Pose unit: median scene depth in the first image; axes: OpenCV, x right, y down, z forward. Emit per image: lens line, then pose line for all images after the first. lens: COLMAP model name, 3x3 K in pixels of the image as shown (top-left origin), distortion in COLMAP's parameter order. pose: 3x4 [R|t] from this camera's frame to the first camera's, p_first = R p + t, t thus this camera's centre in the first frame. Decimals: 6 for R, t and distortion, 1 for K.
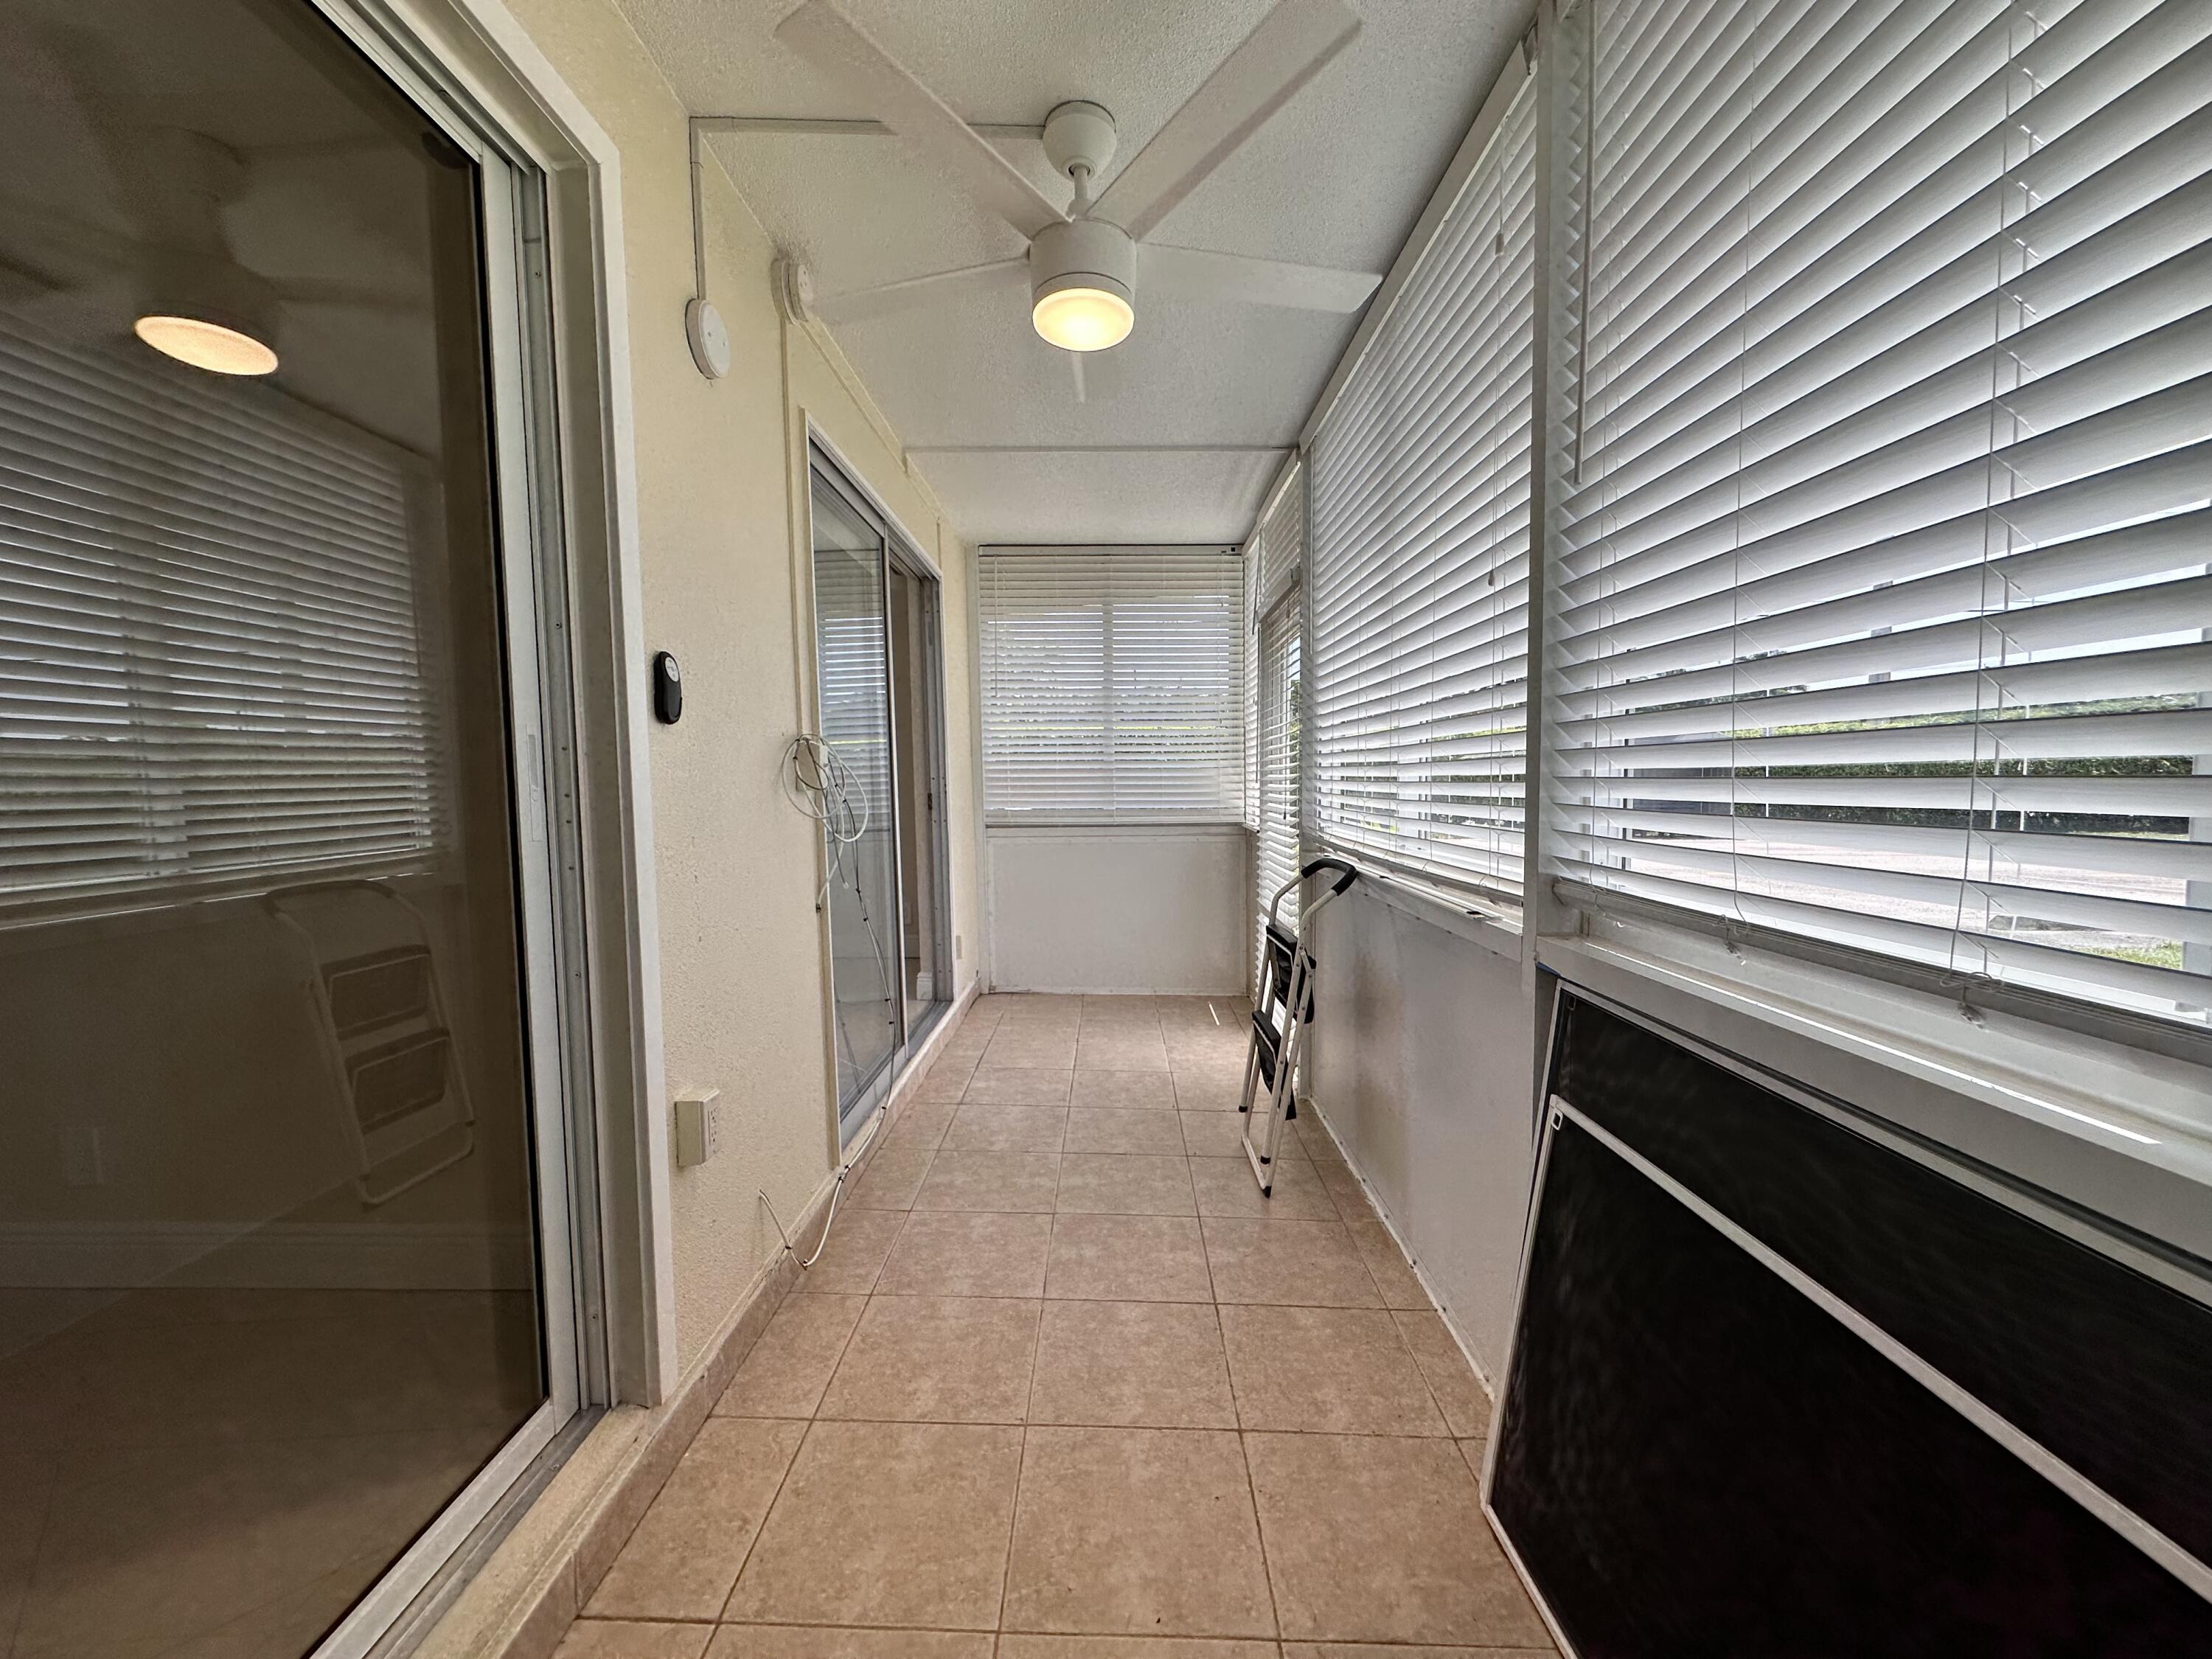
lens RADIAL K [[882.1, 0, 1107.1], [0, 882.1, 832.7], [0, 0, 1]] dist [-0.005129, 0.001333]
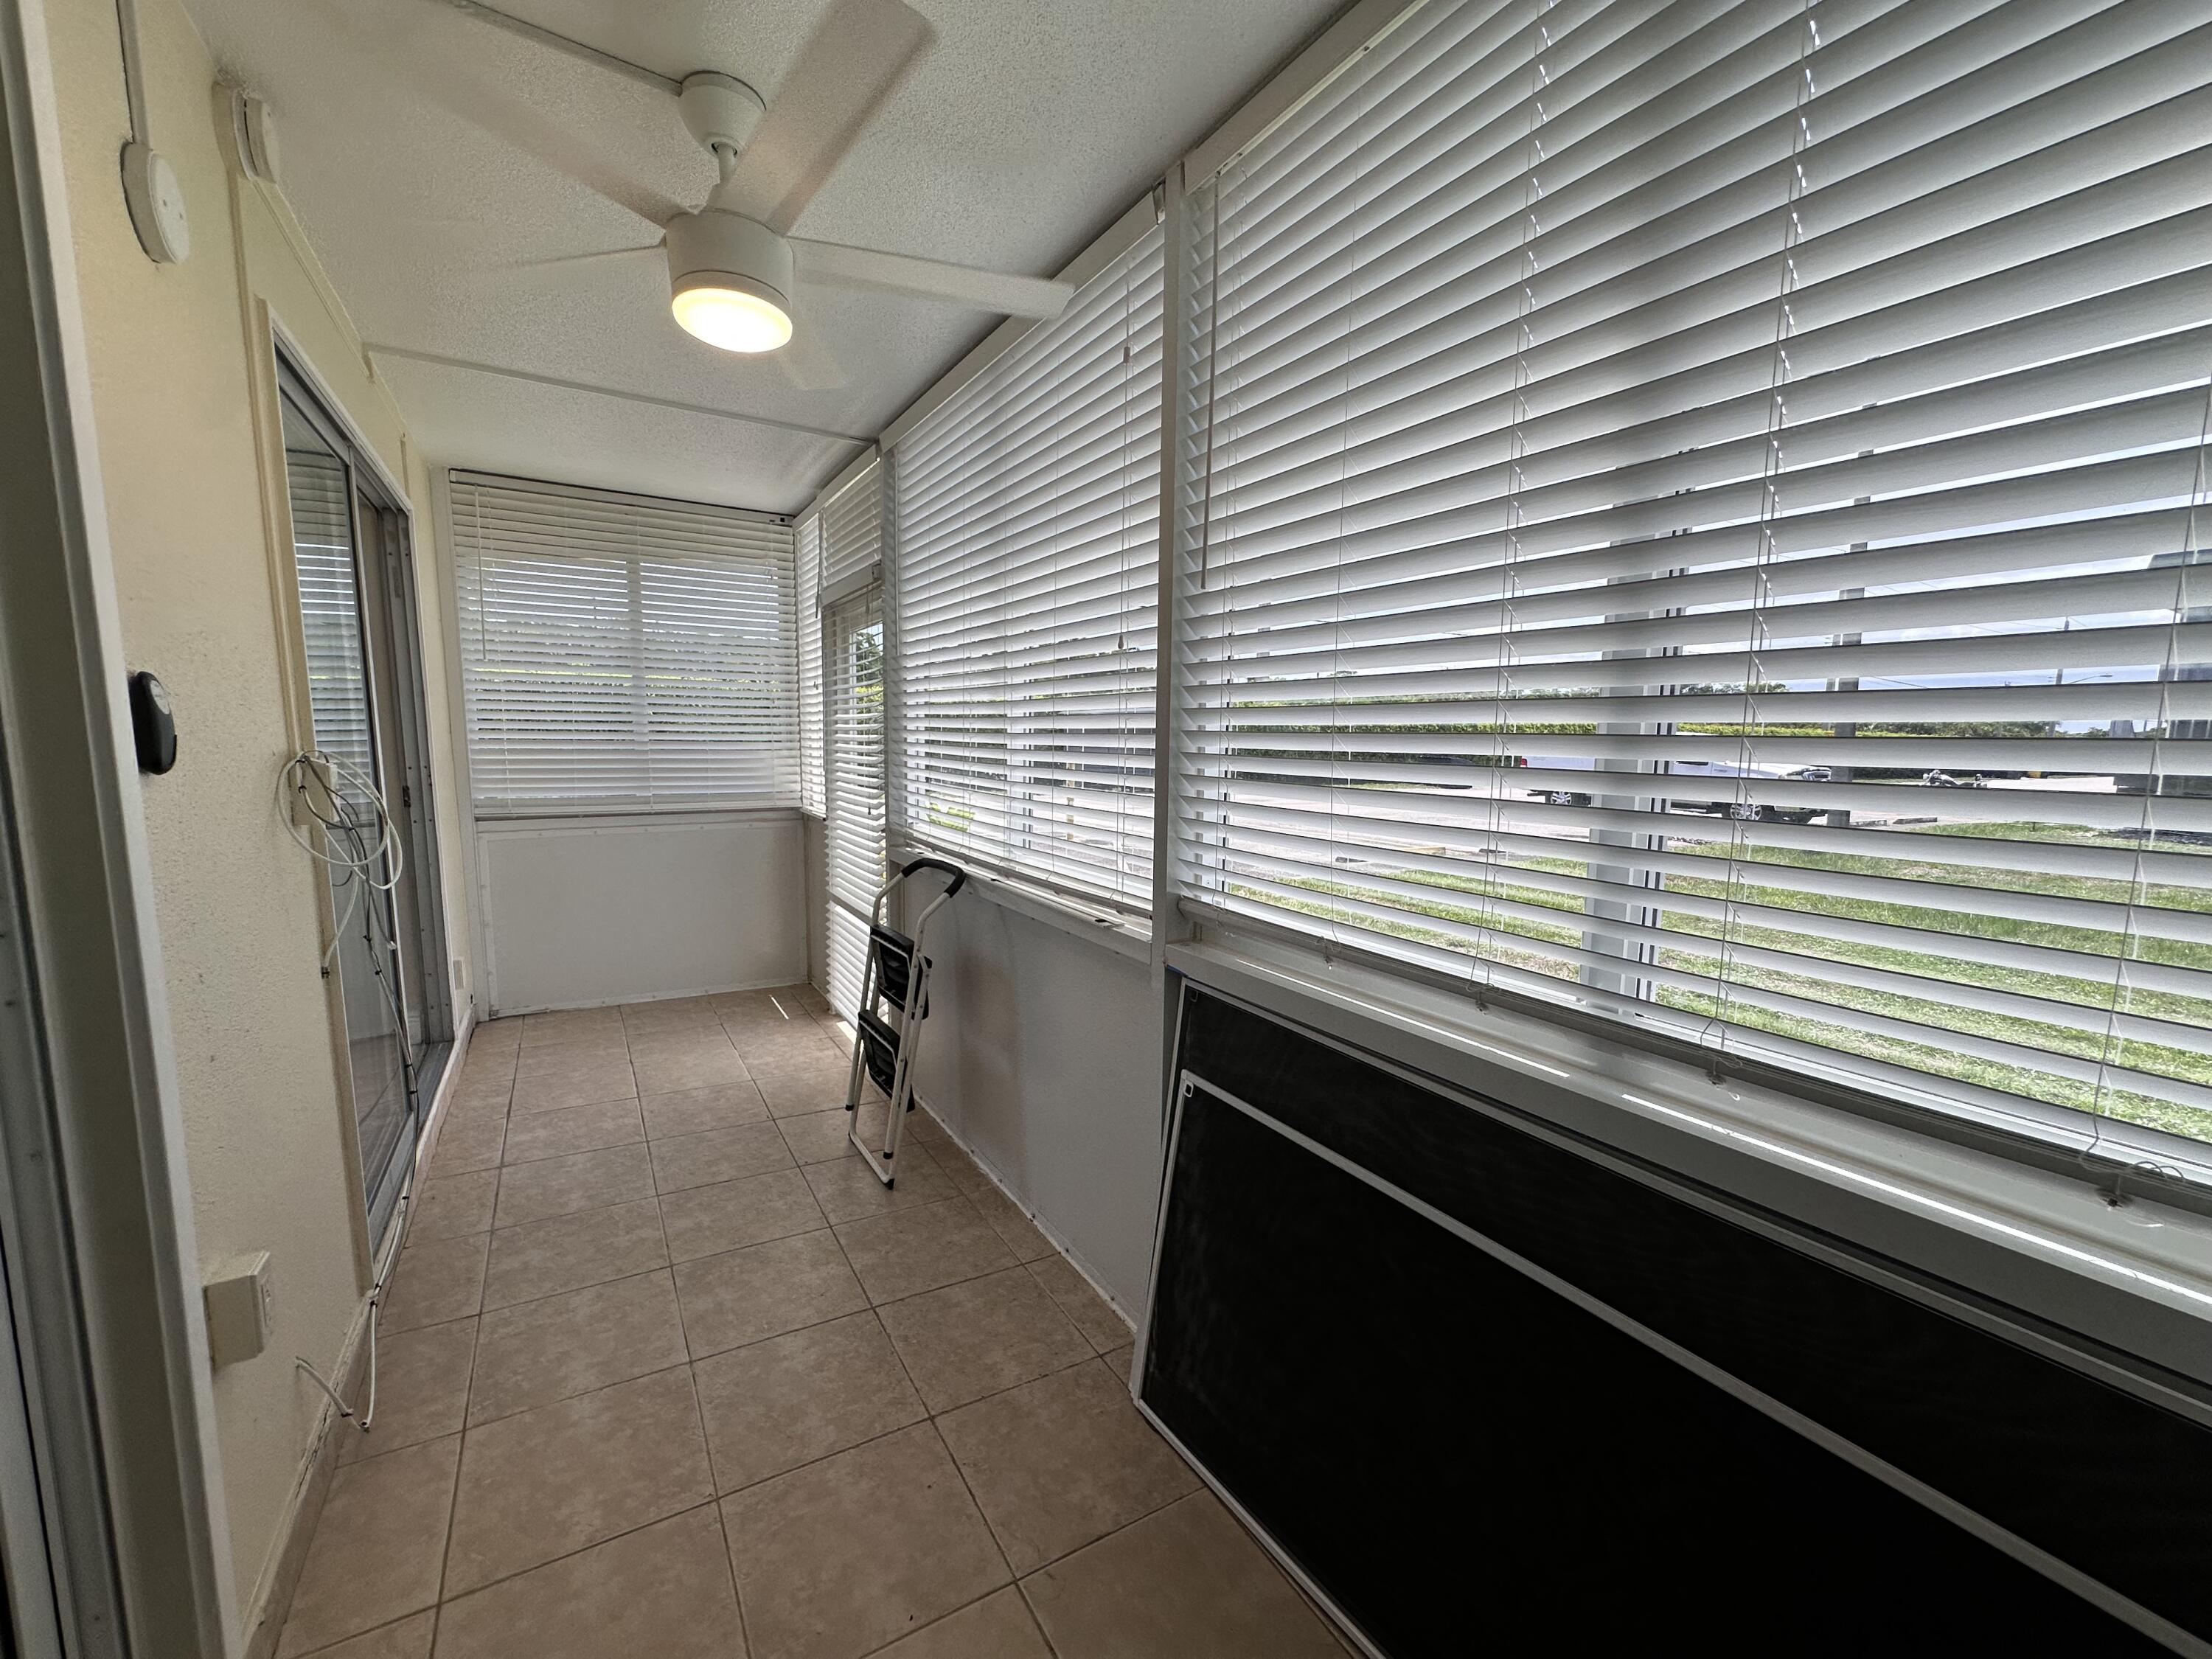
lens RADIAL K [[882.1, 0, 1107.4], [0, 882.1, 836.5], [0, 0, 1]] dist [-0.005129, 0.001333]
pose [[0.850939, -0.041518, 0.523621, -0.141126], [0.012506, 0.998190, 0.058822, -0.067488], [-0.525116, -0.043505, 0.849918, -0.003002]]
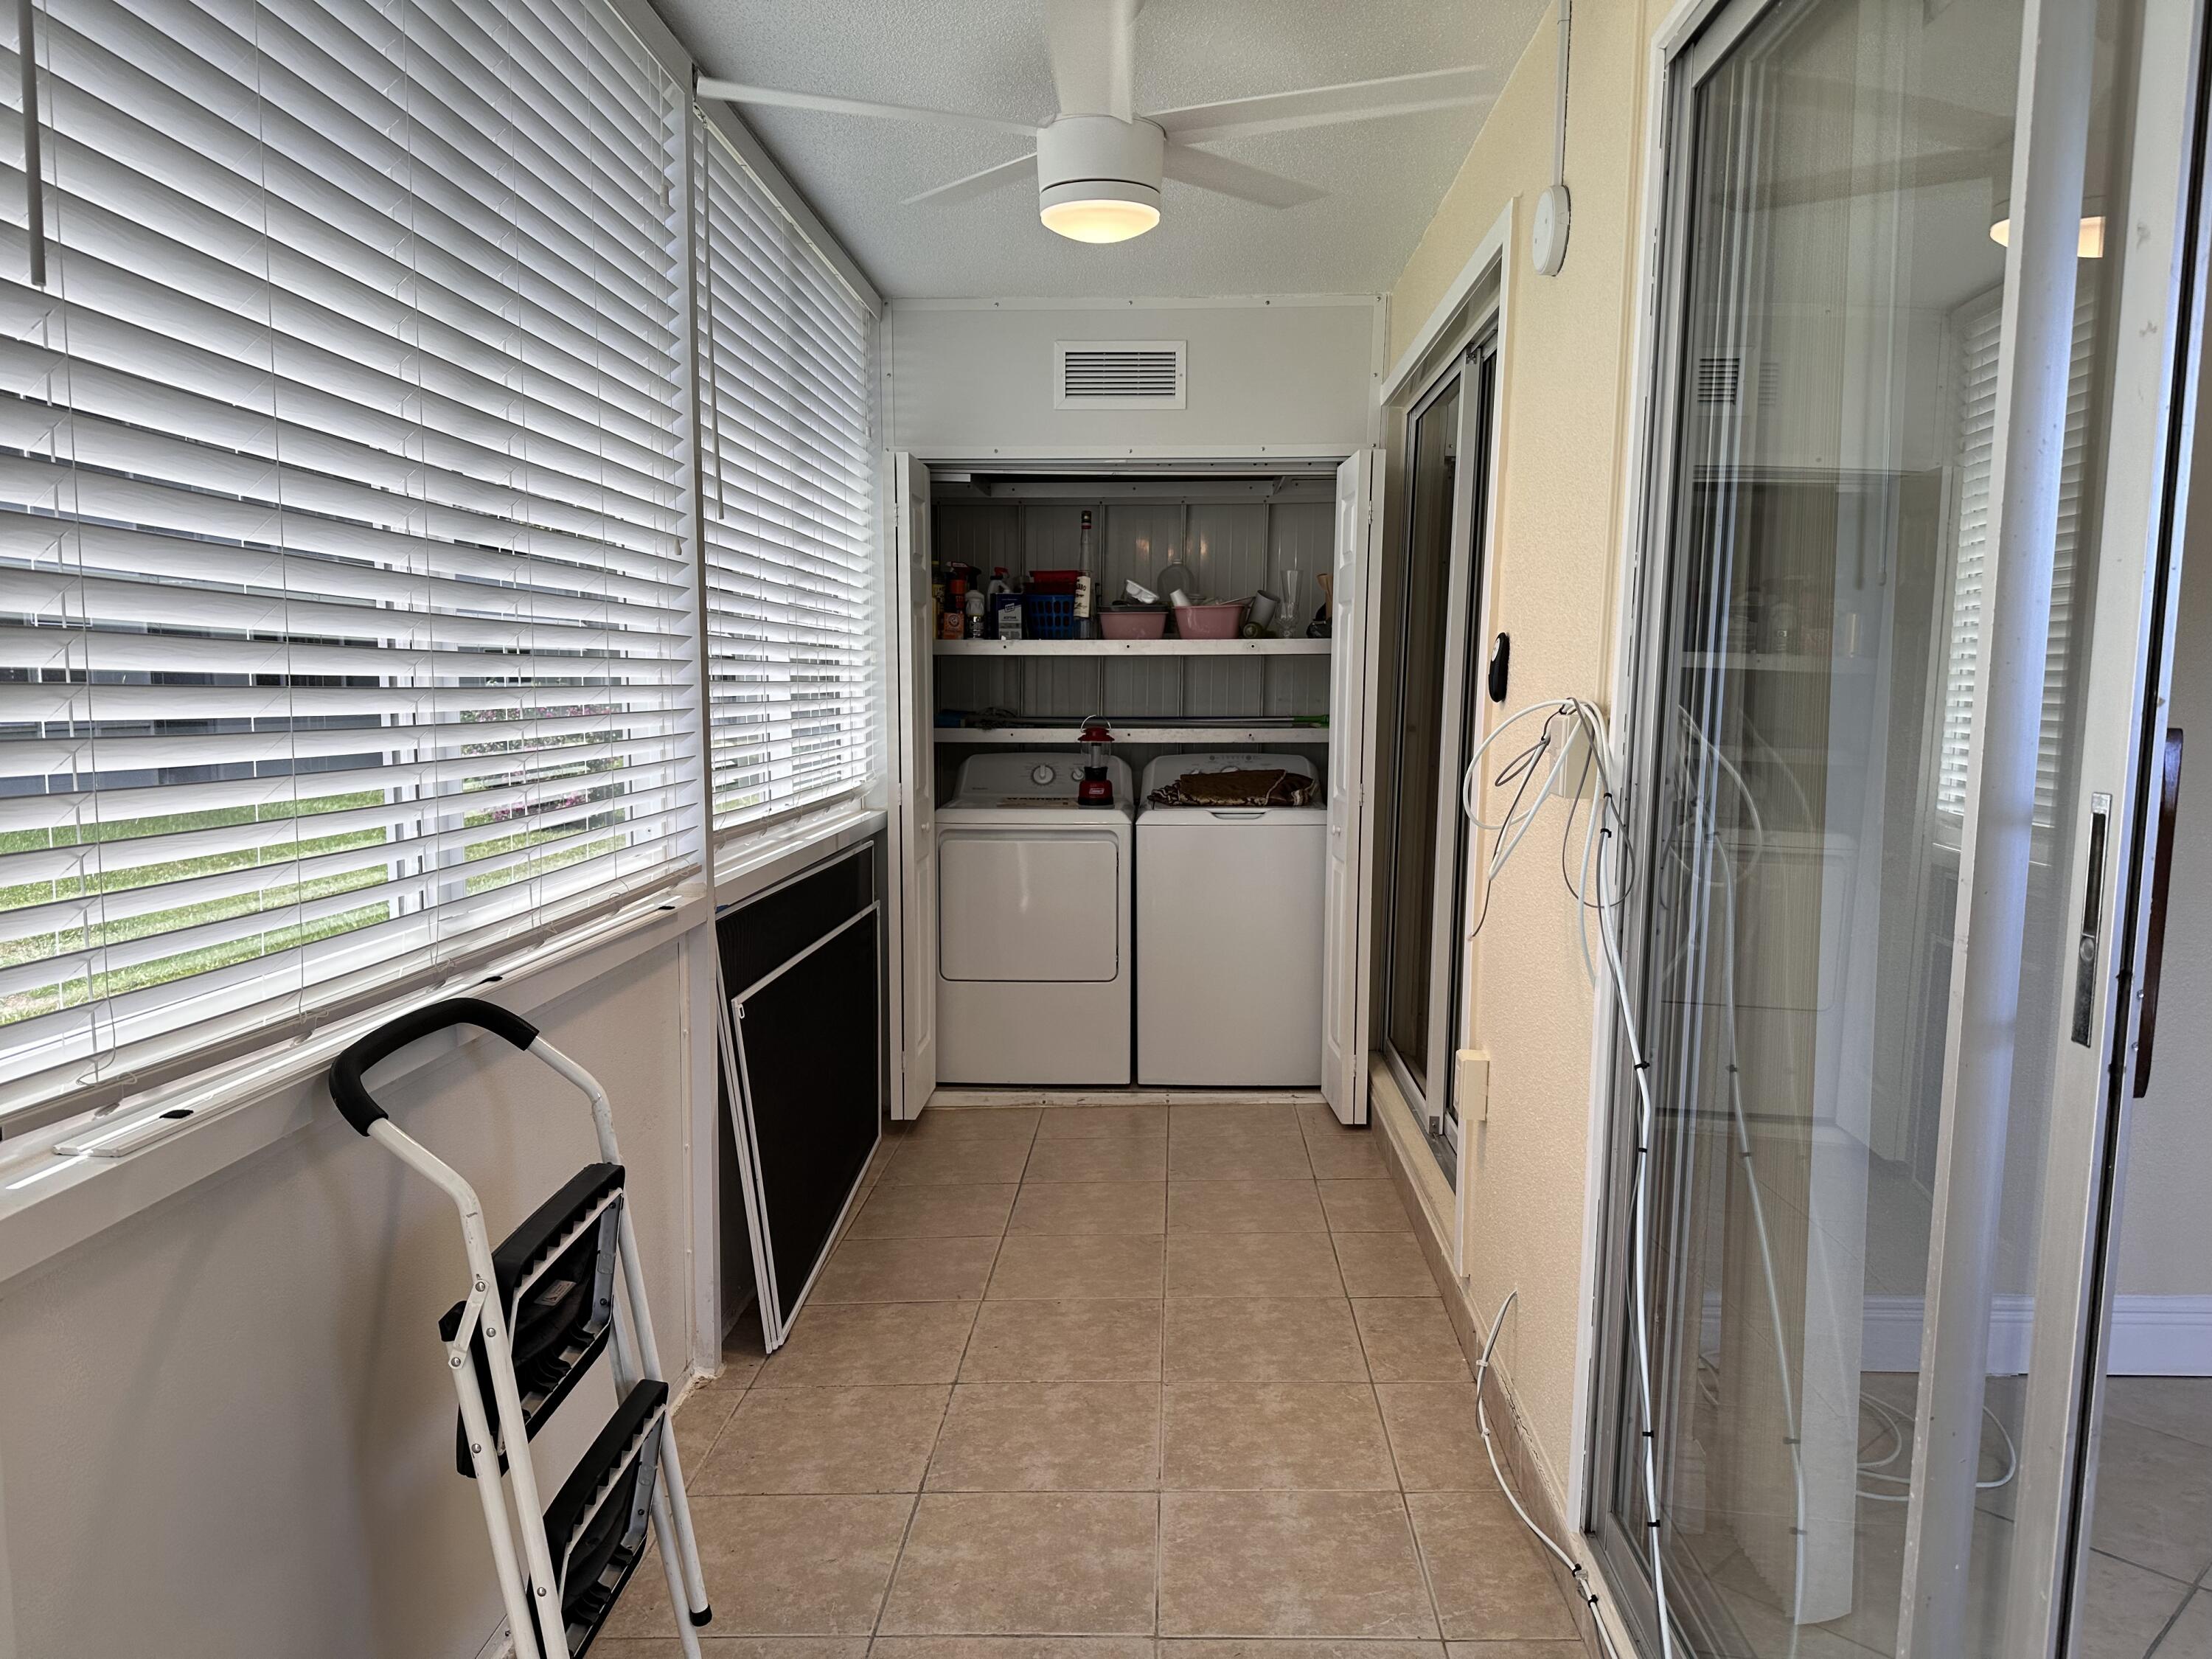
lens RADIAL K [[1545.2, 0, 1115.1], [0, 1545.2, 840.9], [0, 0, 1]] dist [0.044691, -0.058495]
pose [[-0.999332, 0.002563, 0.036459, -0.073860], [0.008415, 0.986873, 0.161280, -0.170888], [-0.035567, 0.161479, -0.986235, 1.883917]]
